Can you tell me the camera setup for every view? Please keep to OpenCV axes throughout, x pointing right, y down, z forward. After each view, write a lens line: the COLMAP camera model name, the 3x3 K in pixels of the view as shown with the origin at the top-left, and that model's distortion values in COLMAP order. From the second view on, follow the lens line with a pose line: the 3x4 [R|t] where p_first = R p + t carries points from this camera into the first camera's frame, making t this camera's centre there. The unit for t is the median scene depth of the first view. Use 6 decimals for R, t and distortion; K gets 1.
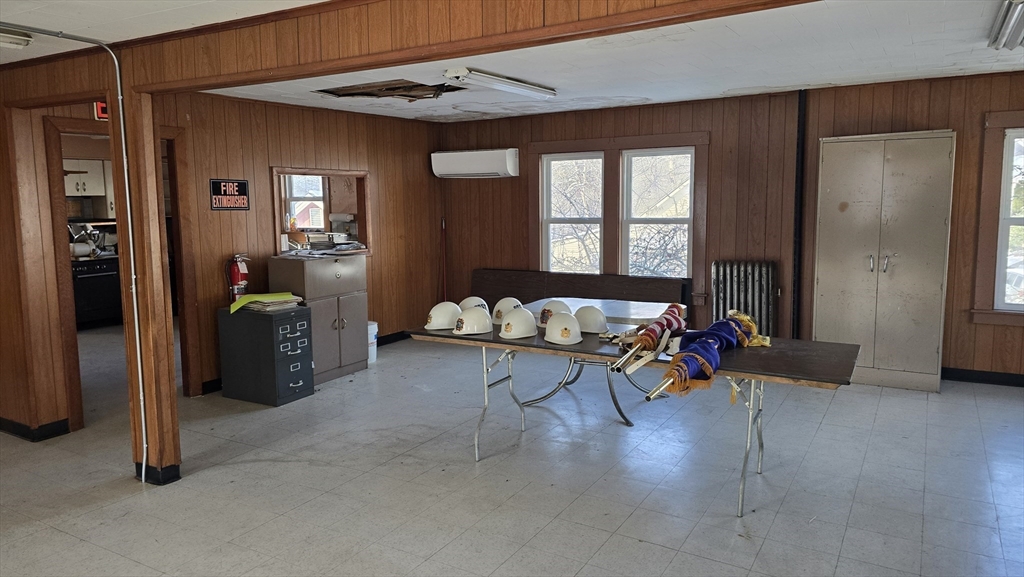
lens RADIAL K [[697.6, 0, 510.5], [0, 697.6, 282.5], [0, 0, 1]] dist [0.008395, -0.002294]
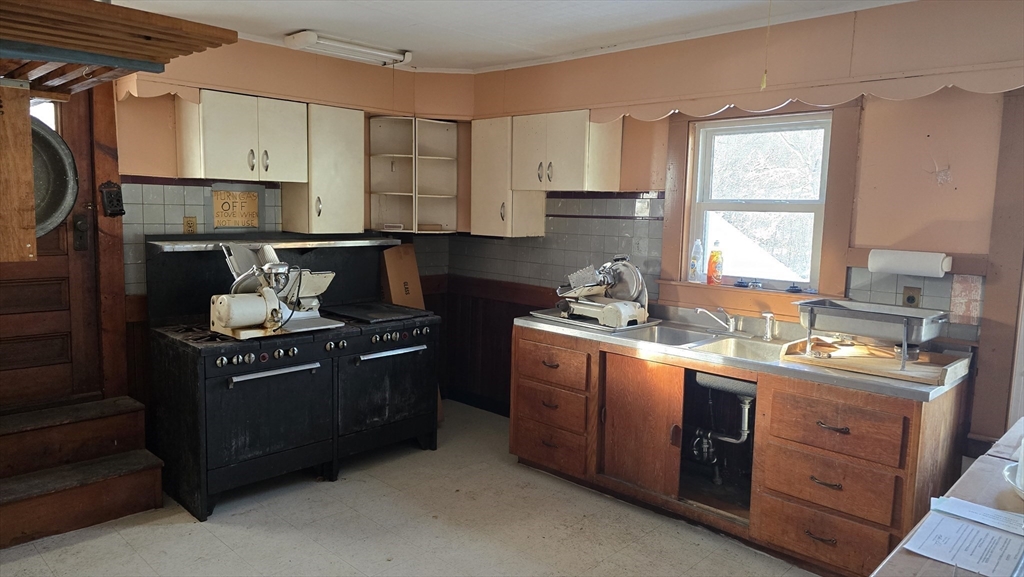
lens RADIAL K [[697.6, 0, 513.9], [0, 697.6, 291.3], [0, 0, 1]] dist [0.008395, -0.002294]
pose [[0.972007, 0.064431, -0.225946, -0.357052], [-0.065552, 0.997846, 0.002547, -0.066720], [0.225623, 0.012335, 0.974137, 0.614824]]
